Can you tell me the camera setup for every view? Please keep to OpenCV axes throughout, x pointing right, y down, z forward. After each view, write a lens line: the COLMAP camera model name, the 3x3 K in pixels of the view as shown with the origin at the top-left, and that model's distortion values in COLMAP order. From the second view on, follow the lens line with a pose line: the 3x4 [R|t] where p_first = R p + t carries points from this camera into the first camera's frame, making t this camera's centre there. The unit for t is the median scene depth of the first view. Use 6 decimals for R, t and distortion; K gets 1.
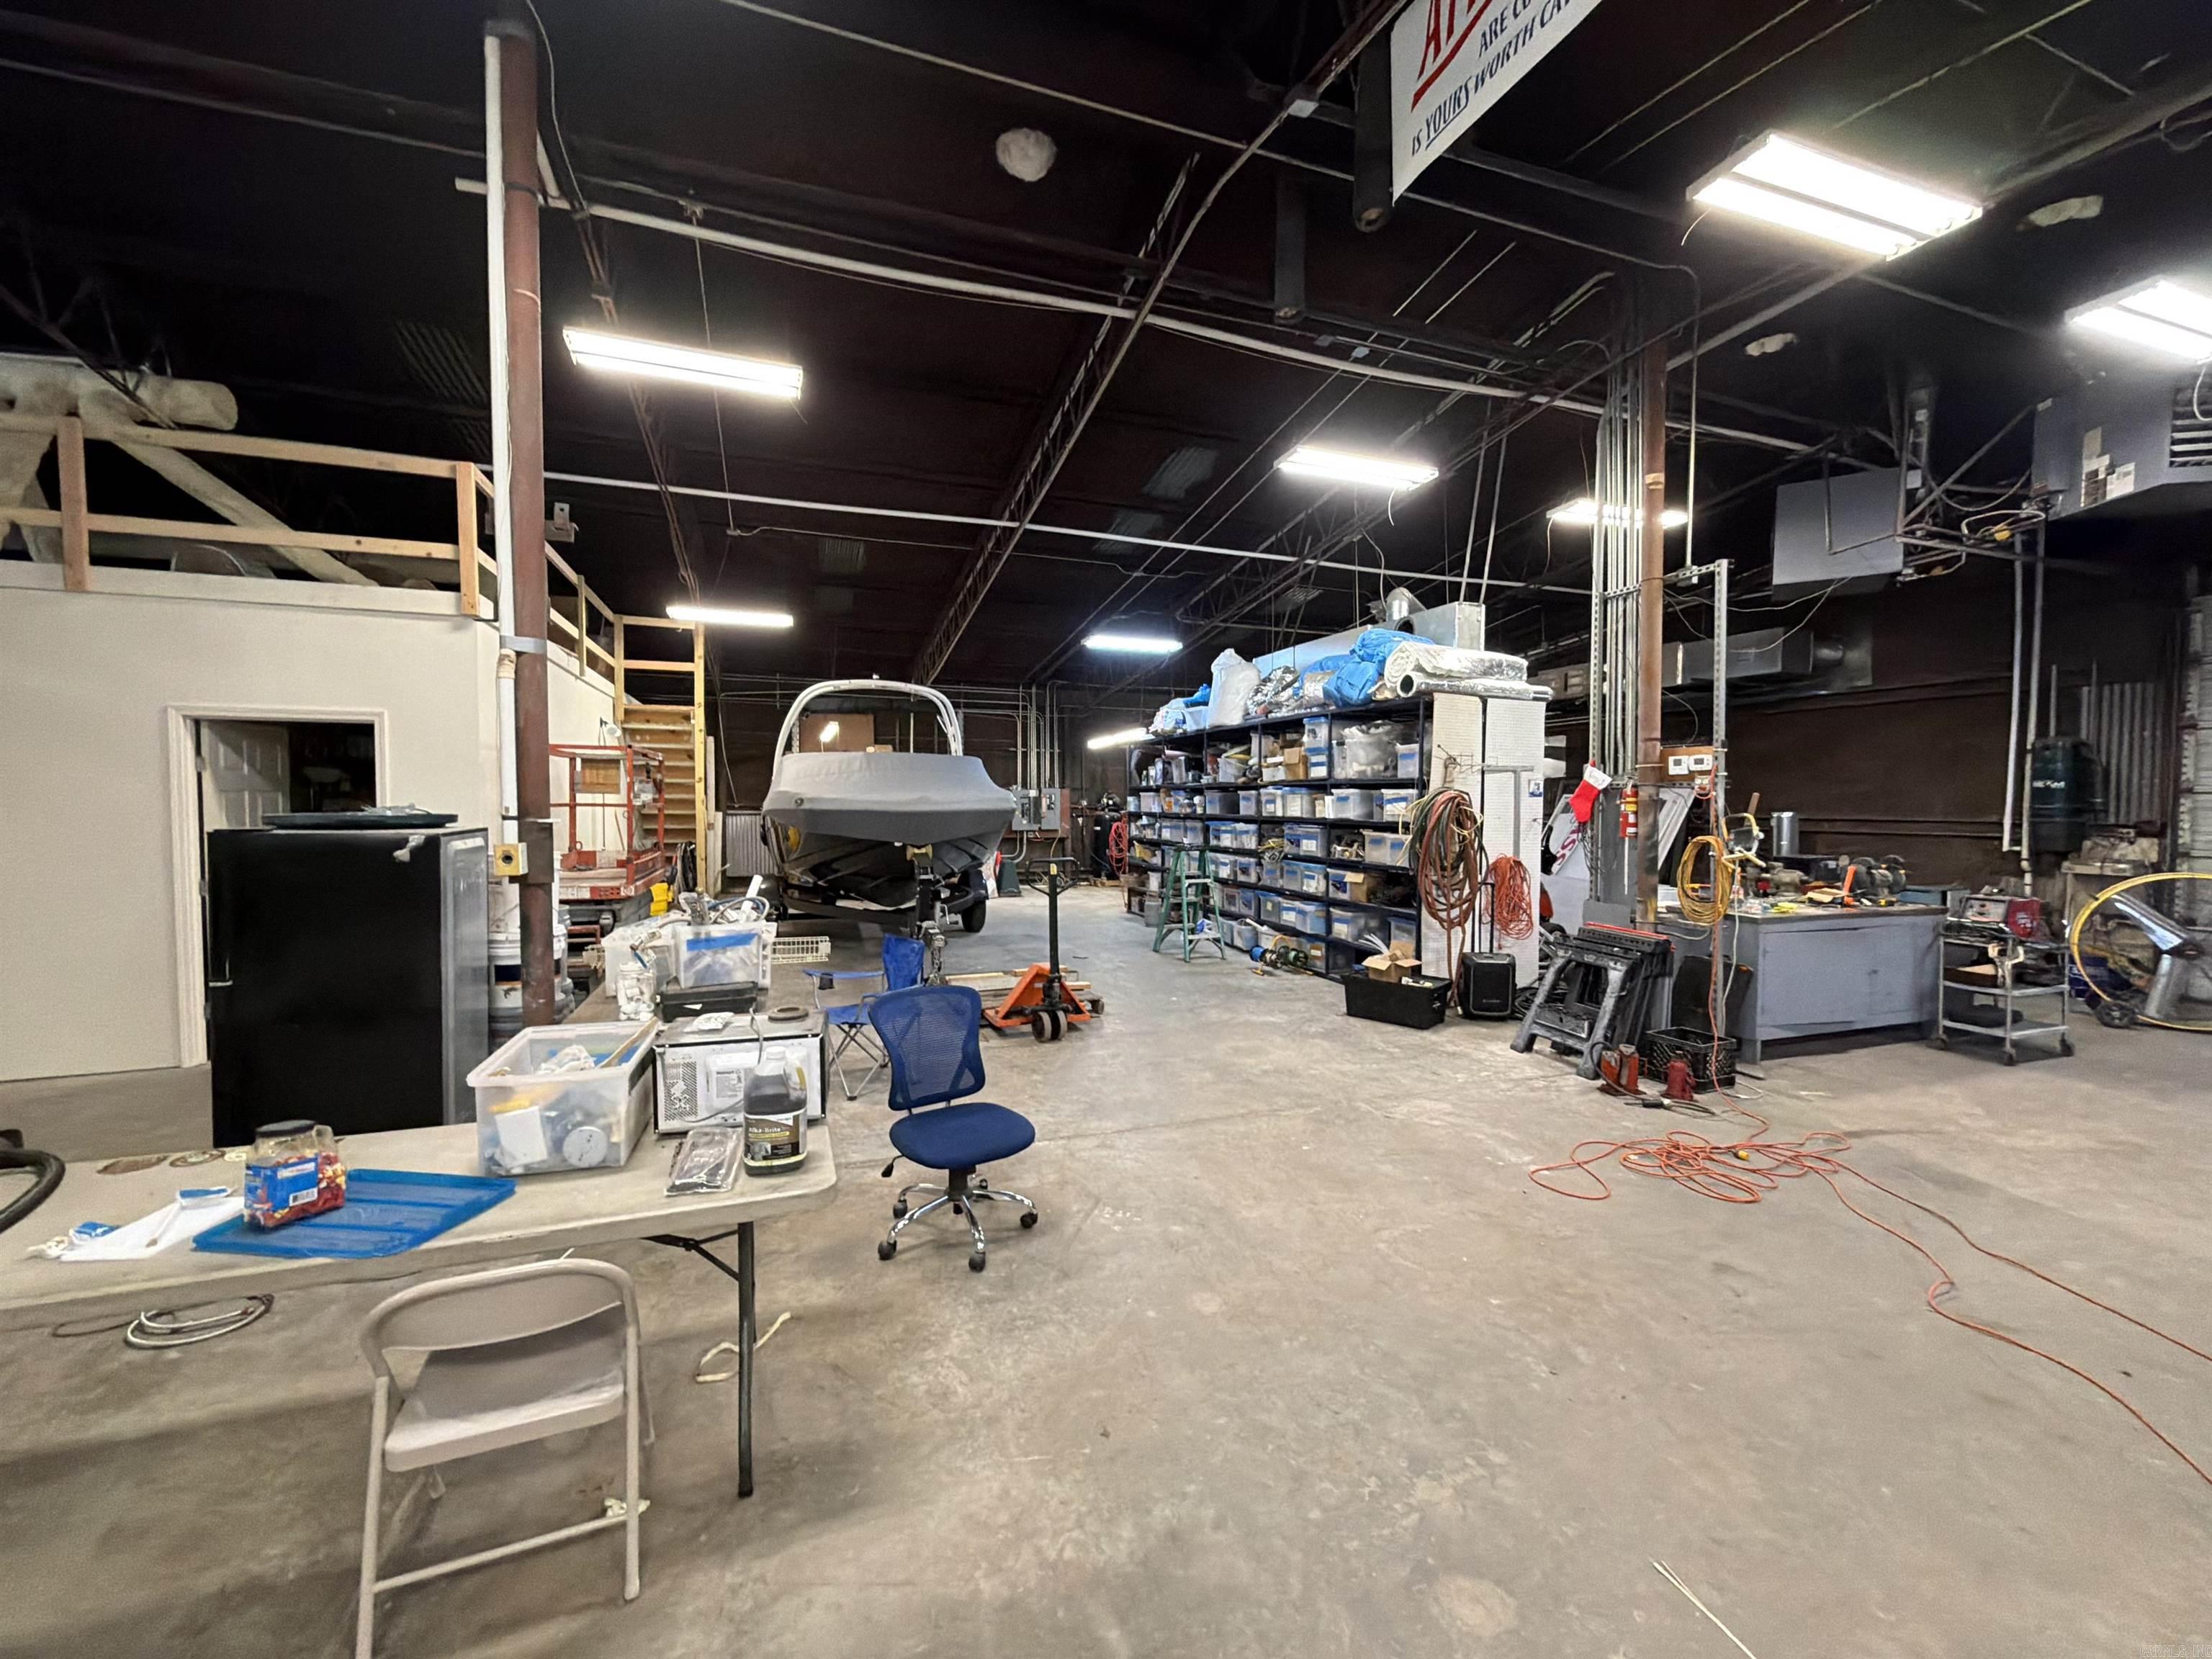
lens RADIAL K [[884.4, 0, 1107.8], [0, 884.4, 824.9], [0, 0, 1]] dist [0.000602, -0.000459]
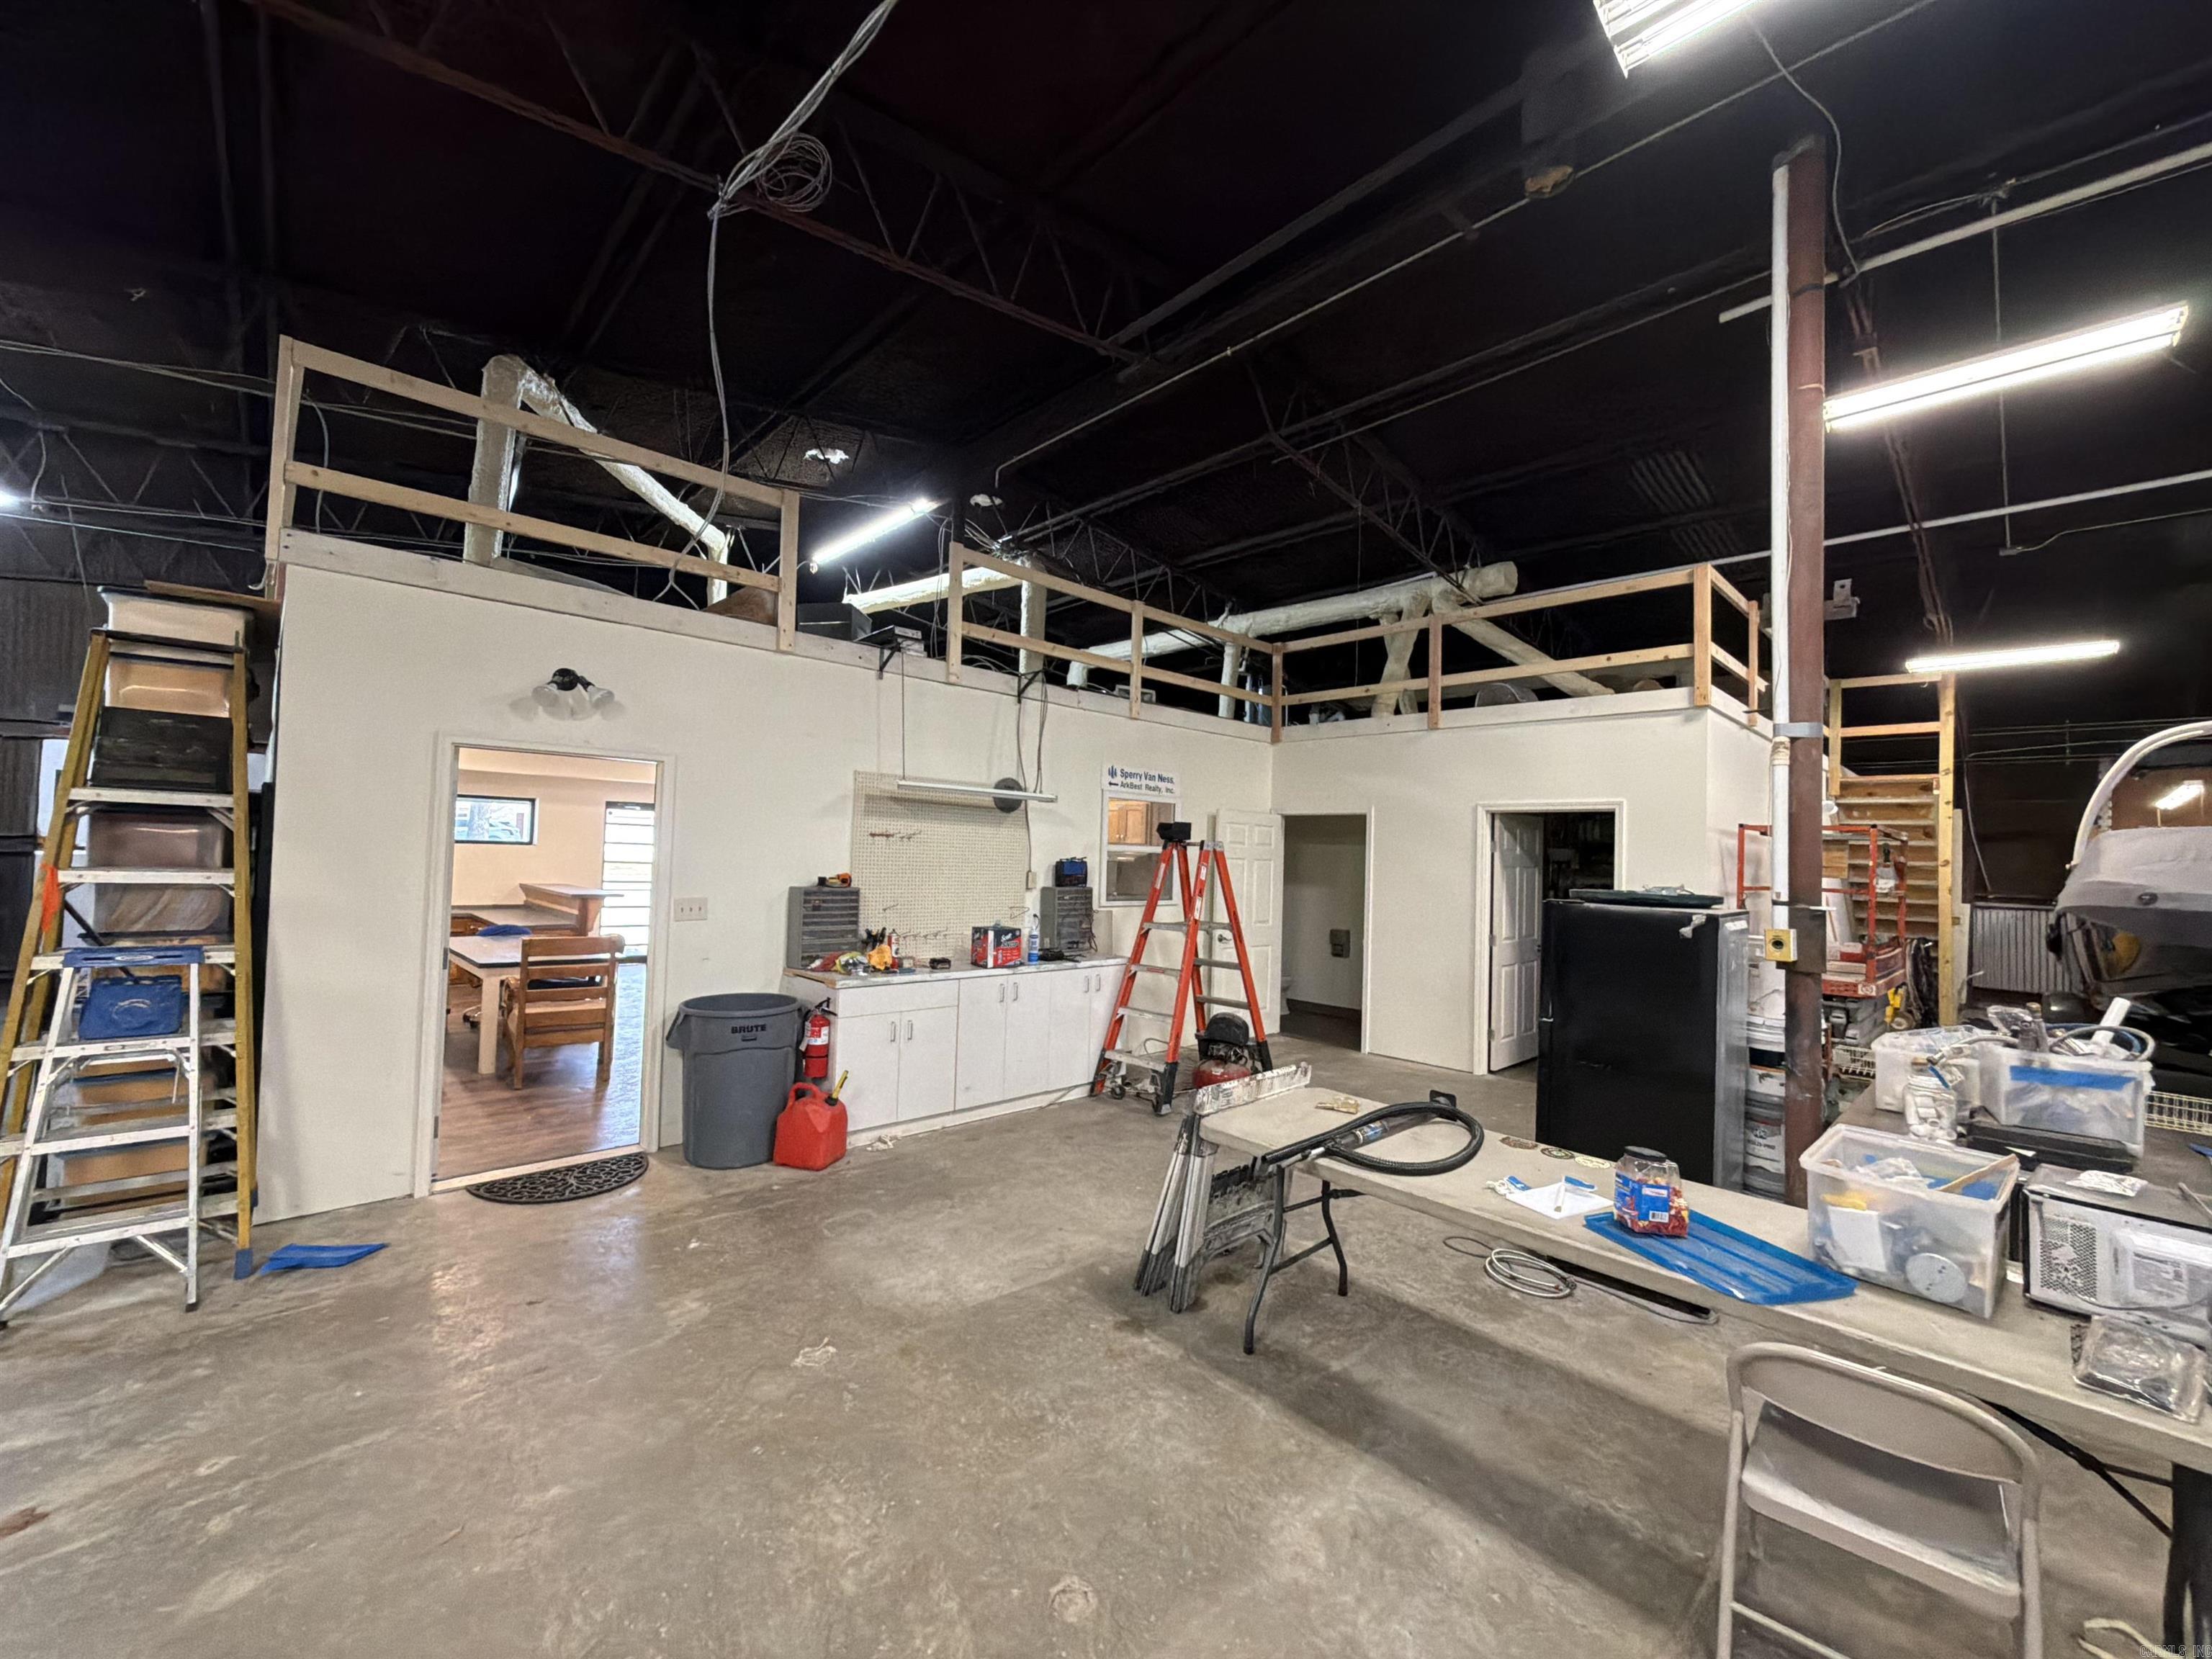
lens RADIAL K [[884.4, 0, 1093.8], [0, 884.4, 826.8], [0, 0, 1]] dist [0.000602, -0.000459]
pose [[0.388995, -0.021153, -0.920997, -0.033877], [-0.057863, 0.997201, -0.047342, -0.001238], [0.919421, 0.071707, 0.386683, -0.071550]]
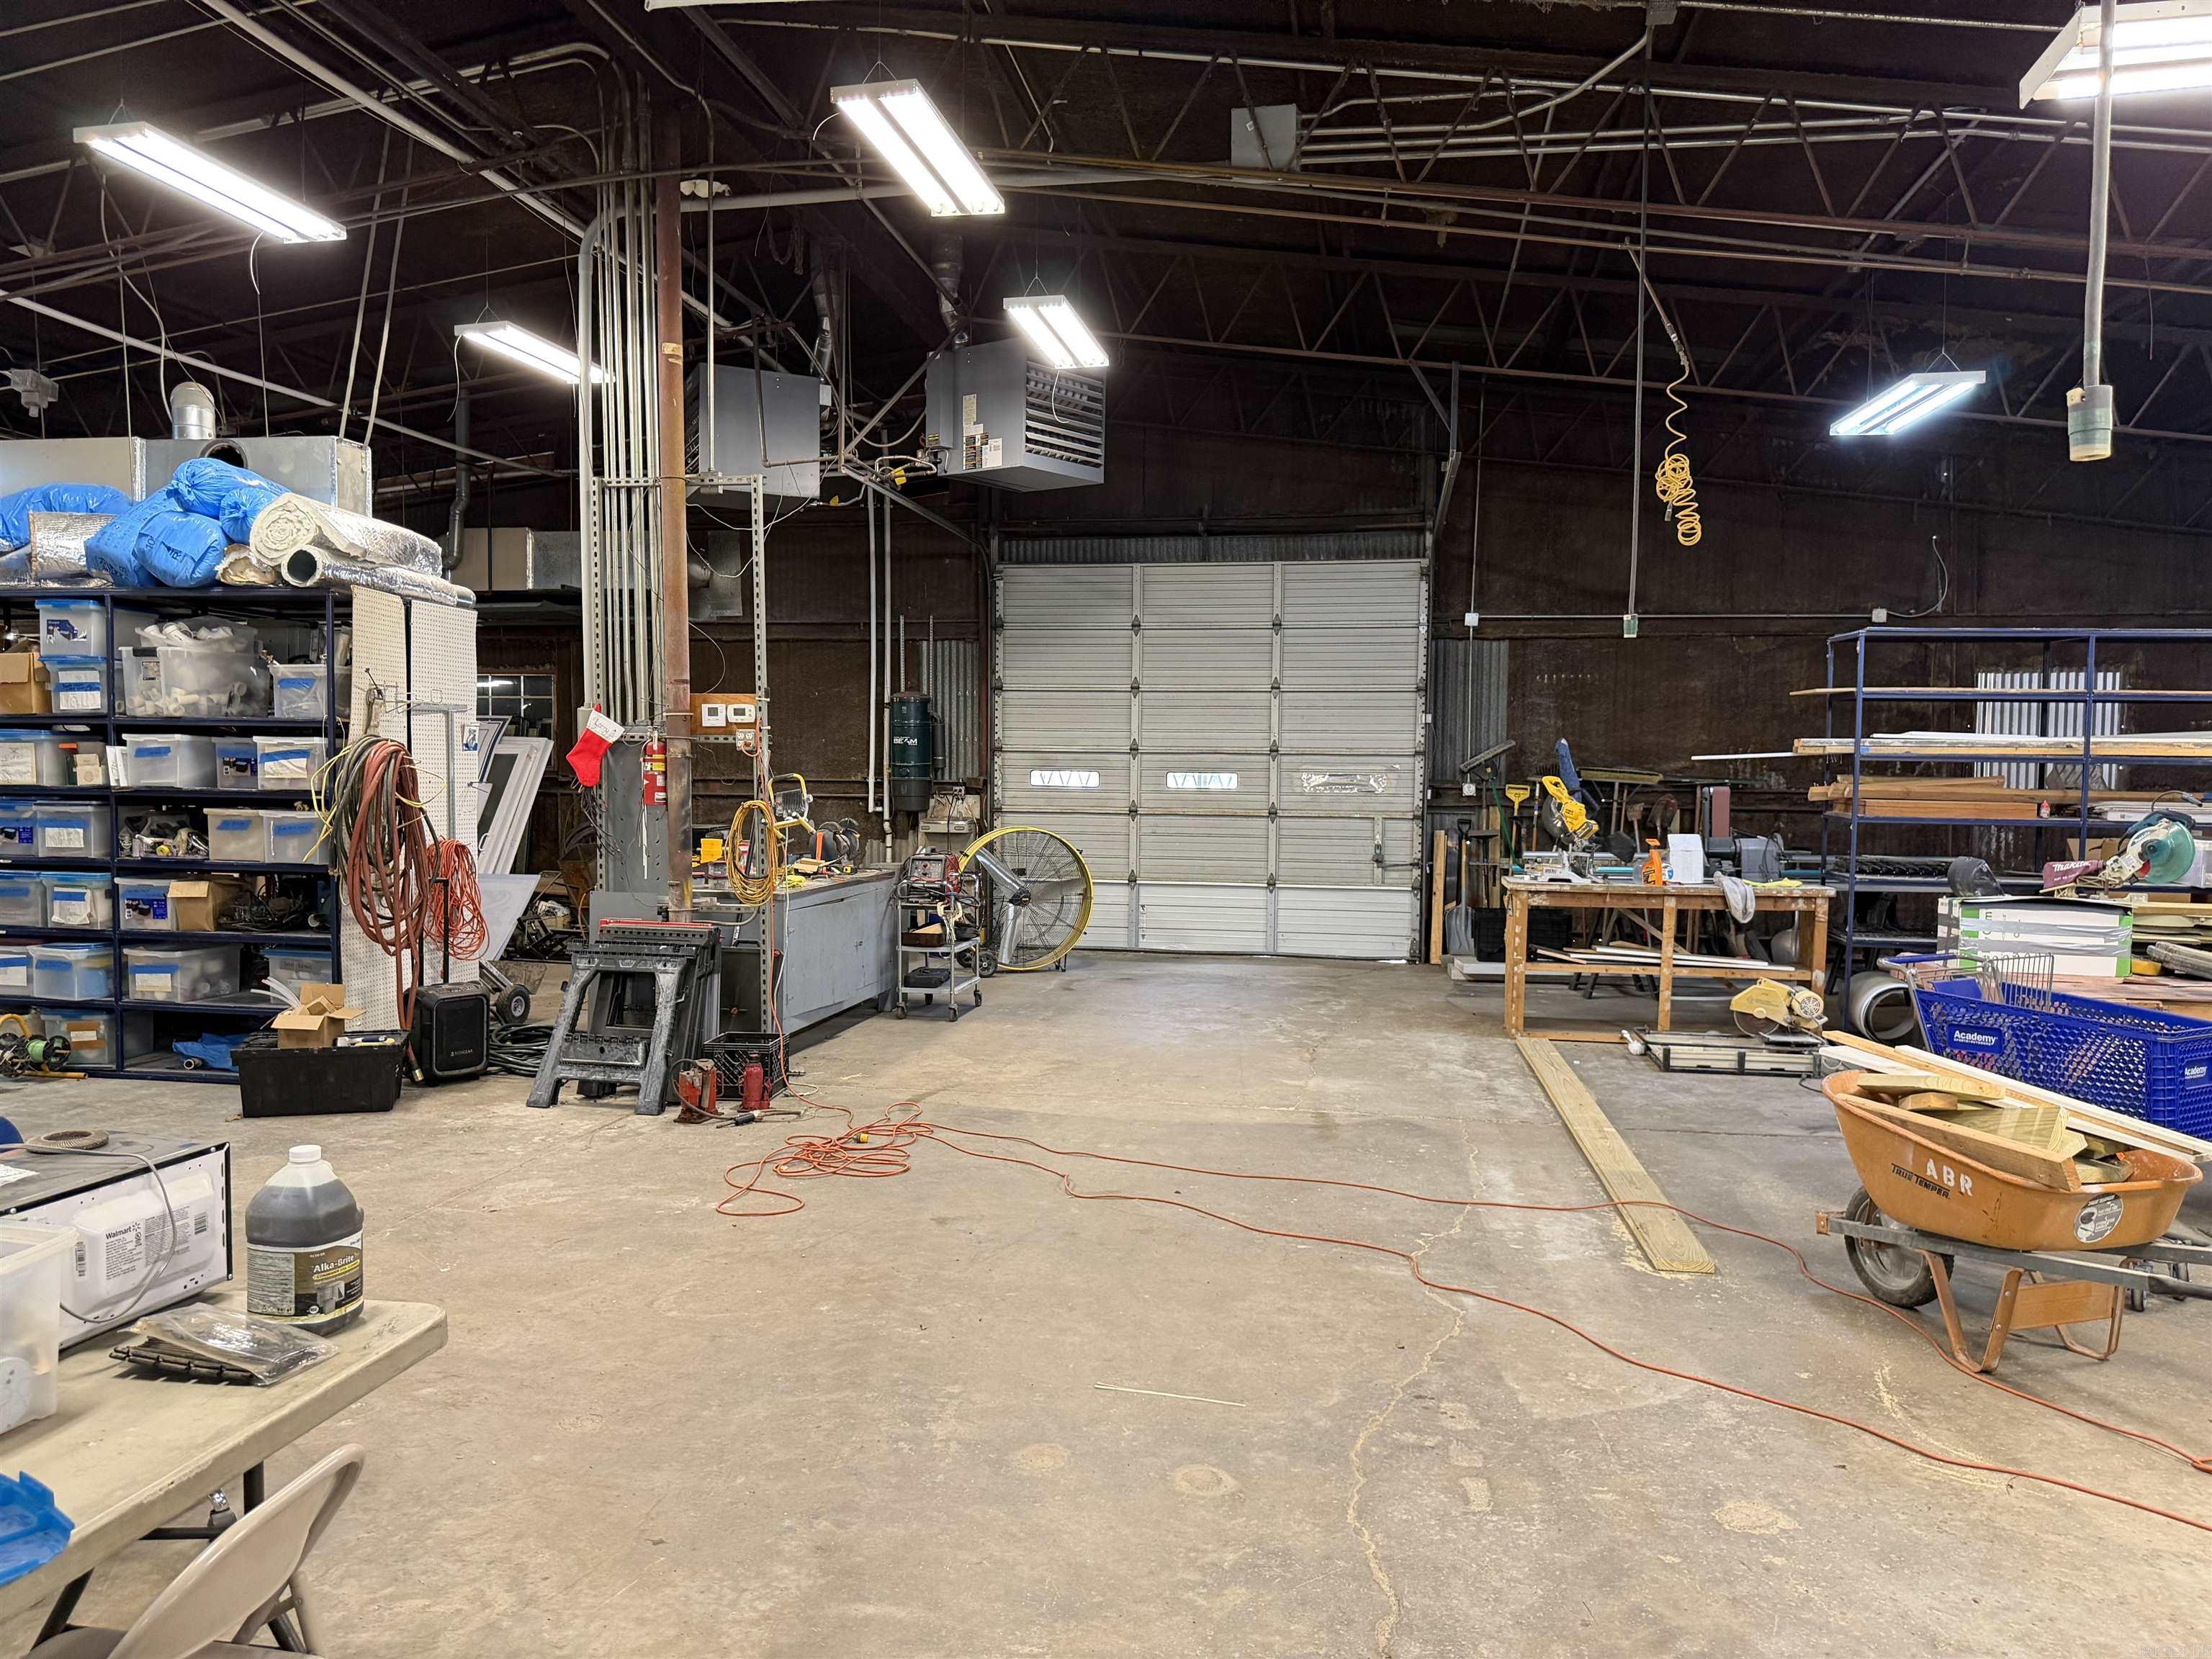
lens RADIAL K [[1605.1, 0, 1107.0], [0, 1605.1, 817.9], [0, 0, 1]] dist [0.025565, -0.016612]
pose [[0.481414, -0.030726, 0.875955, -0.466856], [0.018873, 0.999517, 0.024688, -0.001912], [-0.876290, 0.004646, 0.481761, -0.032959]]
